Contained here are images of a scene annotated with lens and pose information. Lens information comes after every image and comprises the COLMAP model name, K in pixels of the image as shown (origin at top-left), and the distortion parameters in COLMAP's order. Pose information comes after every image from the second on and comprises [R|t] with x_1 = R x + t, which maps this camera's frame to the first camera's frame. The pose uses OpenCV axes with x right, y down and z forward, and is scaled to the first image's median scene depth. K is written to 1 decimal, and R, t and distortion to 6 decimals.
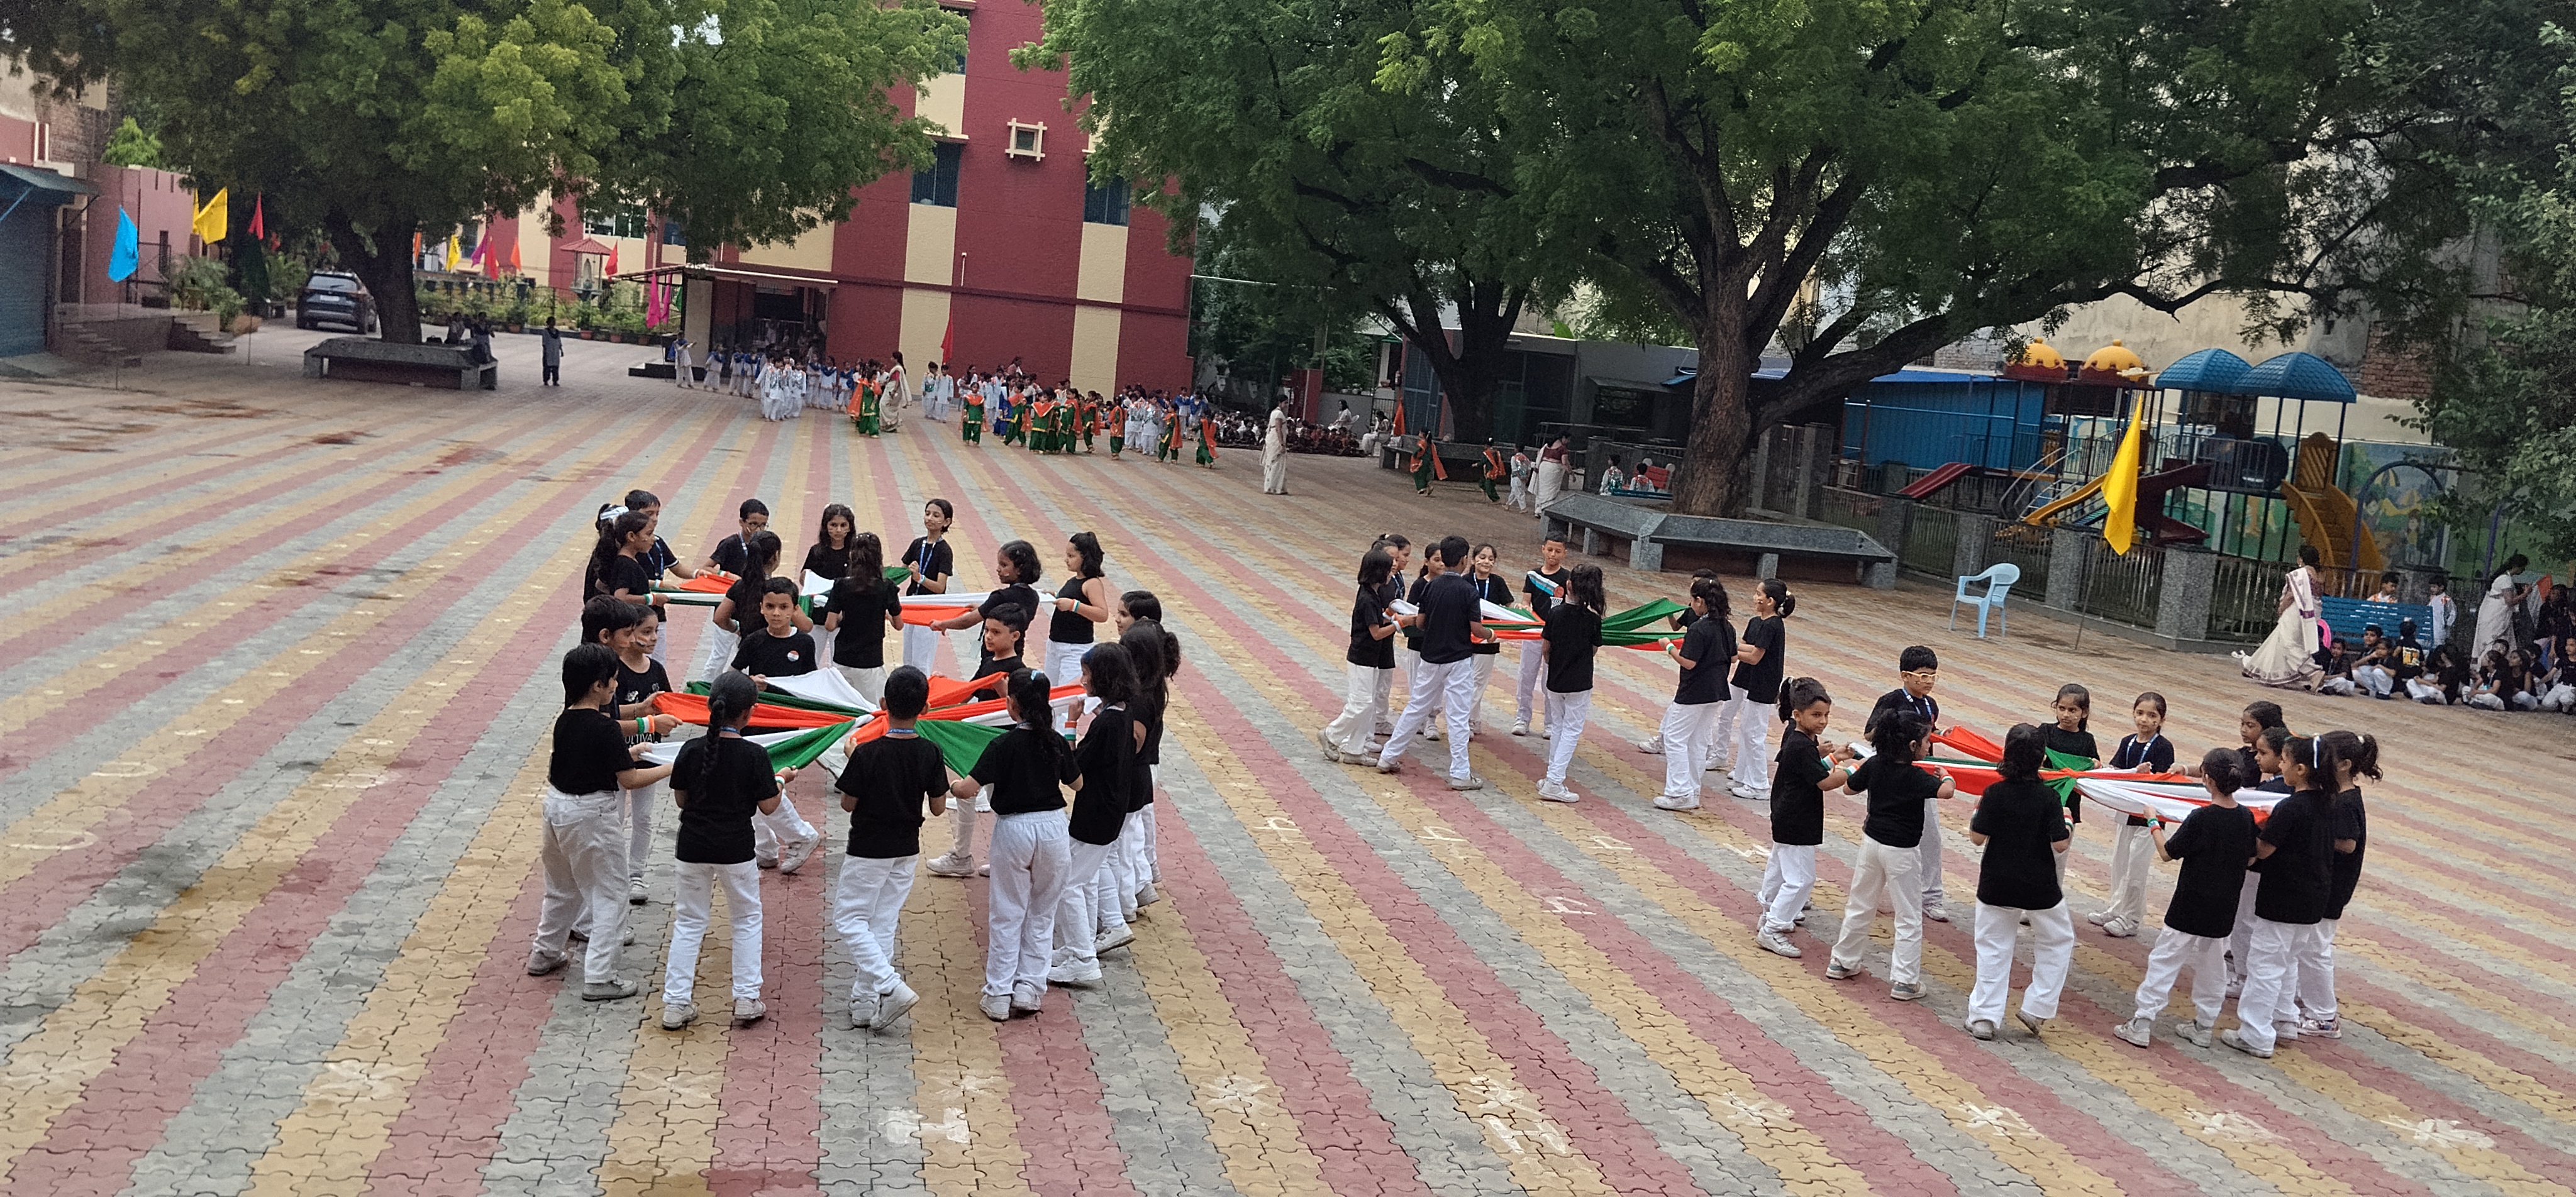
lens RADIAL K [[2191.2, 0, 1257.9], [0, 2191.2, 624.5], [0, 0, 1]] dist [0.084002, -0.181084]
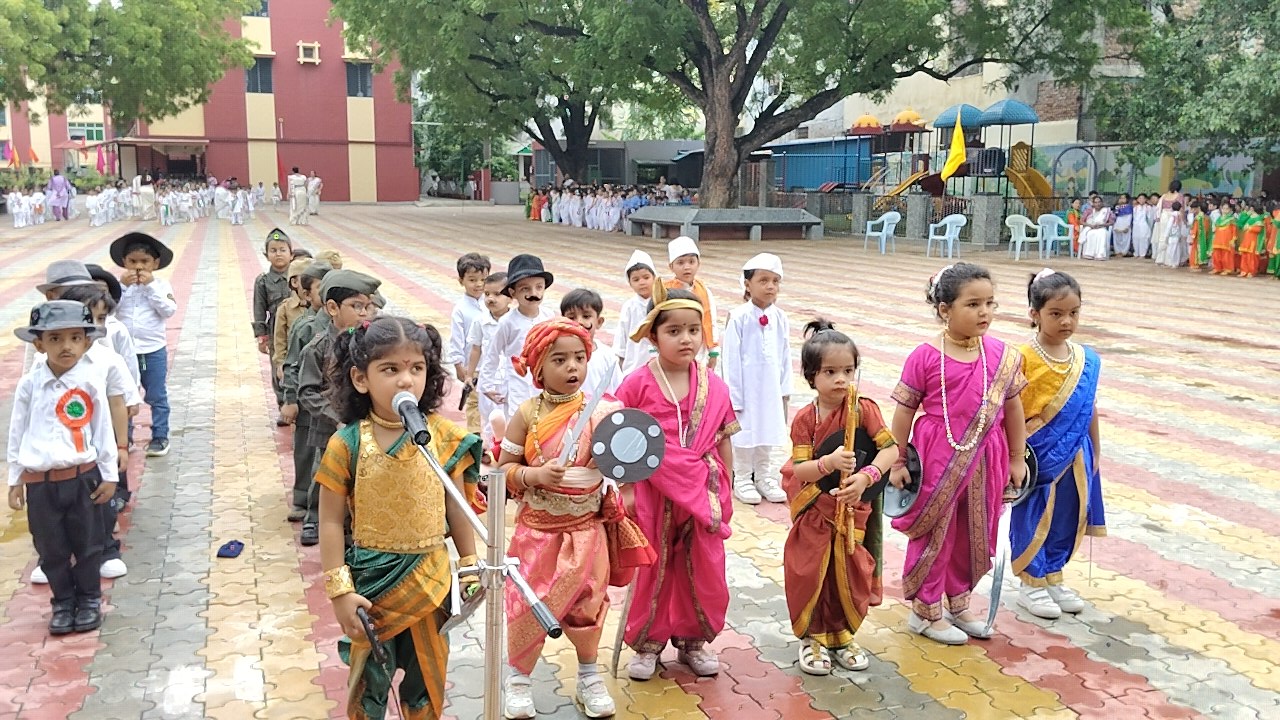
lens RADIAL K [[1090.2, 0, 639.8], [0, 1090.2, 368.9], [0, 0, 1]] dist [0.086138, -0.184047]
pose [[0.982200, -0.113124, 0.149953, -0.006777], [0.105573, 0.992752, 0.057419, 0.018616], [-0.155361, -0.040566, 0.987024, 0.106493]]
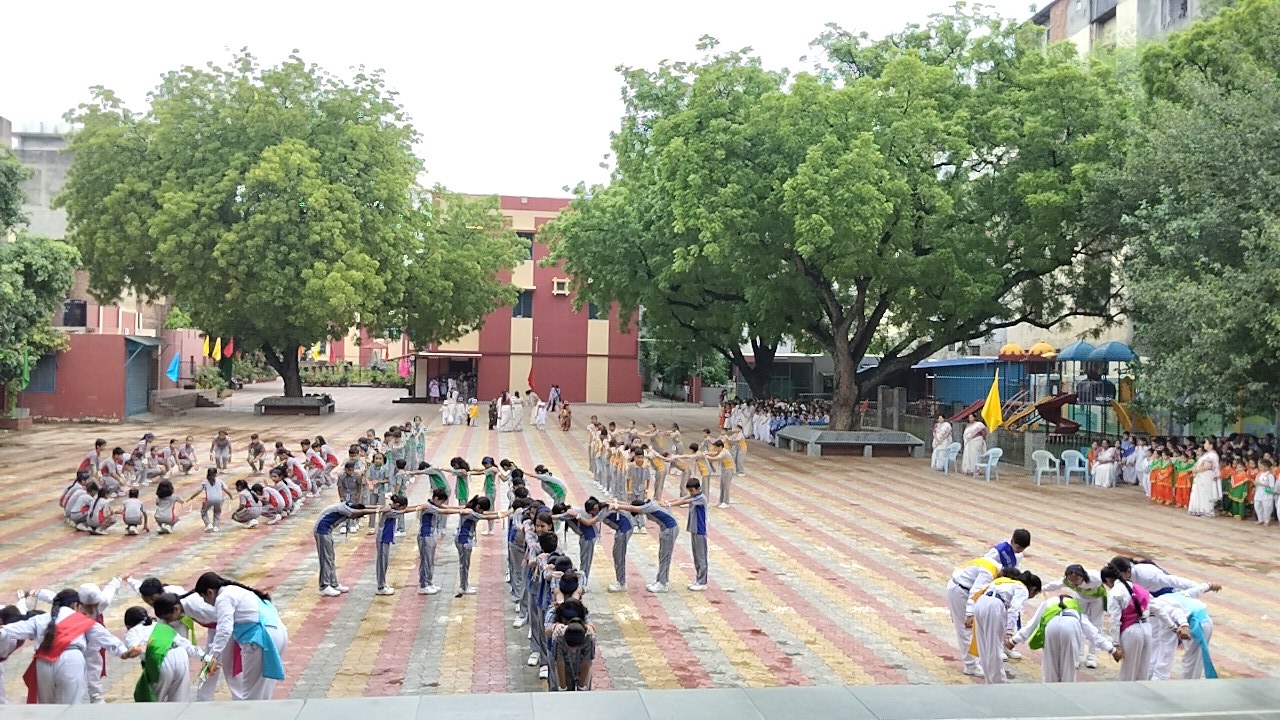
lens RADIAL K [[1090.2, 0, 617.8], [0, 1090.2, 364.4], [0, 0, 1]] dist [0.086138, -0.184047]
pose [[0.994128, -0.075117, -0.077887, 0.054840], [0.064506, 0.989310, -0.130782, 0.014022], [0.086878, 0.124989, 0.988347, -0.146901]]
